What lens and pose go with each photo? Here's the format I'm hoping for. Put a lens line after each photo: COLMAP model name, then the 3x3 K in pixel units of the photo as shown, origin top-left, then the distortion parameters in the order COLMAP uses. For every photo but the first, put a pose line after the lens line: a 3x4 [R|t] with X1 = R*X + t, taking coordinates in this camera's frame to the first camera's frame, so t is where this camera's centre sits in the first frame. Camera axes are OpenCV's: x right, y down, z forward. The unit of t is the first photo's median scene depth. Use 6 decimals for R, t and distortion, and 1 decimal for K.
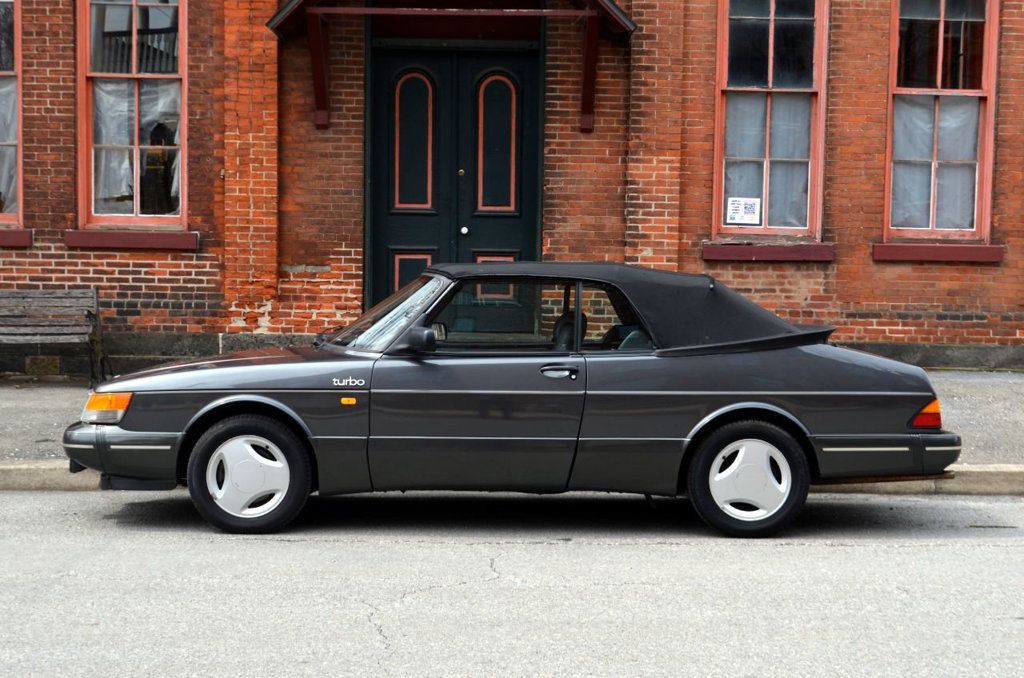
lens RADIAL K [[1640.4, 0, 505.8], [0, 1640.4, 336.6], [0, 0, 1]] dist [-0.015476, 0.000000]
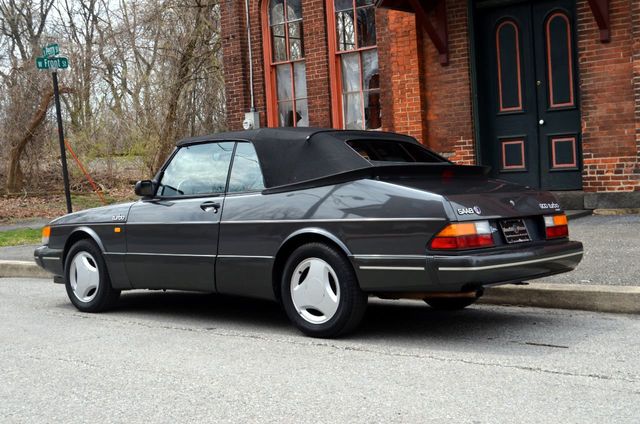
lens RADIAL K [[851.0, 0, 329.9], [0, 851.0, 220.8], [0, 0, 1]] dist [-0.037663, 0.000000]
pose [[0.750912, -0.016424, -0.660198, 0.343030], [0.021659, 0.999765, -0.000237, 0.020580], [0.660047, -0.014121, 0.751092, 0.309216]]
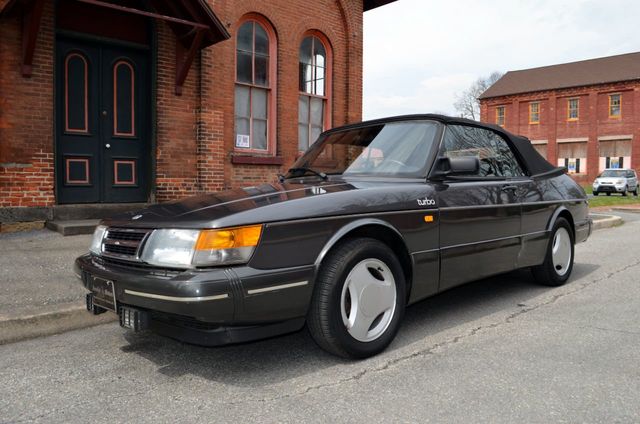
lens RADIAL K [[499.0, 0, 328.5], [0, 499.0, 211.9], [0, 0, 1]] dist [-0.088728, 0.012519]
pose [[0.728054, -0.046557, 0.683938, -0.222712], [0.056441, 0.998375, 0.007879, 0.016362], [-0.683193, 0.032866, 0.729498, 0.466001]]
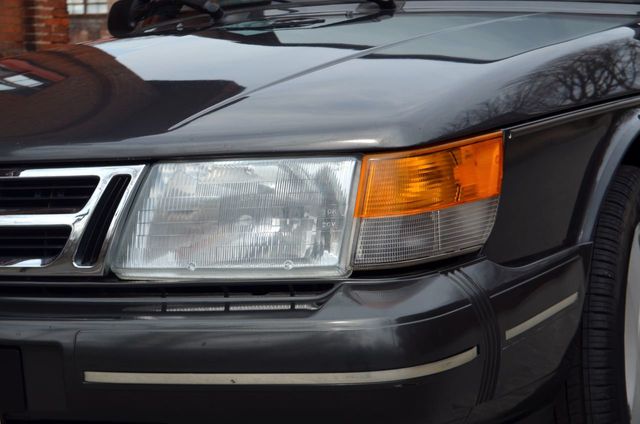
lens RADIAL K [[1306.0, 0, 324.1], [0, 1306.0, 218.4], [0, 0, 1]] dist [0.038230, 0.000000]
pose [[0.432548, -0.133594, 0.891658, -0.260675], [0.083414, 0.990650, 0.107960, 0.013192], [-0.897744, 0.027679, 0.439647, 0.548933]]
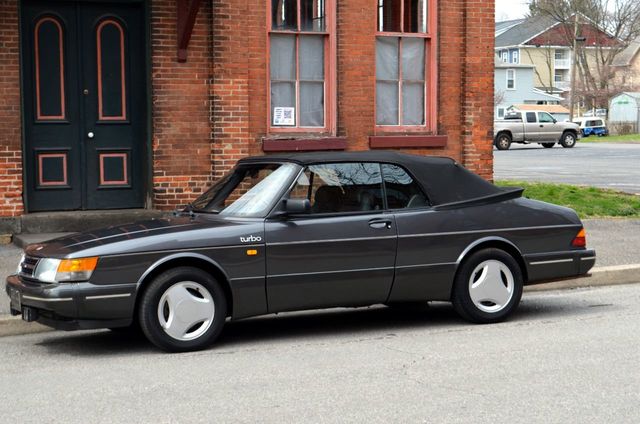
lens RADIAL K [[1244.2, 0, 320.6], [0, 1244.2, 210.3], [0, 0, 1]] dist [0.018291, 0.000000]
pose [[0.910311, -0.051011, 0.410769, -0.284122], [0.051870, 0.998613, 0.009063, -0.002430], [-0.410662, 0.013057, 0.911694, -0.009303]]
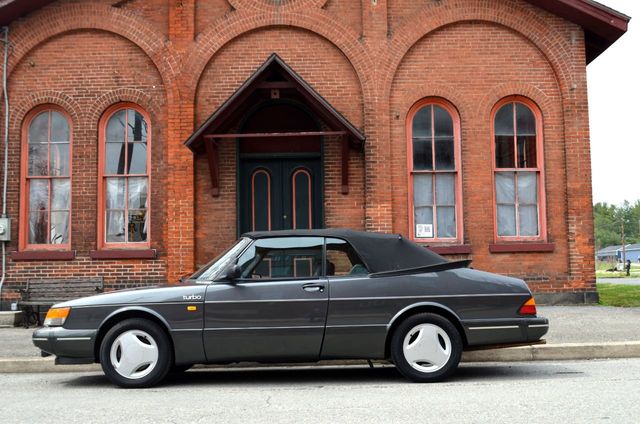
lens RADIAL K [[688.8, 0, 322.3], [0, 688.8, 213.7], [0, 0, 1]] dist [-0.061782, 0.000000]
pose [[0.999341, -0.033584, -0.013788, 0.032081], [0.030929, 0.986459, -0.161068, 0.036043], [0.019011, 0.160535, 0.986847, 0.159704]]
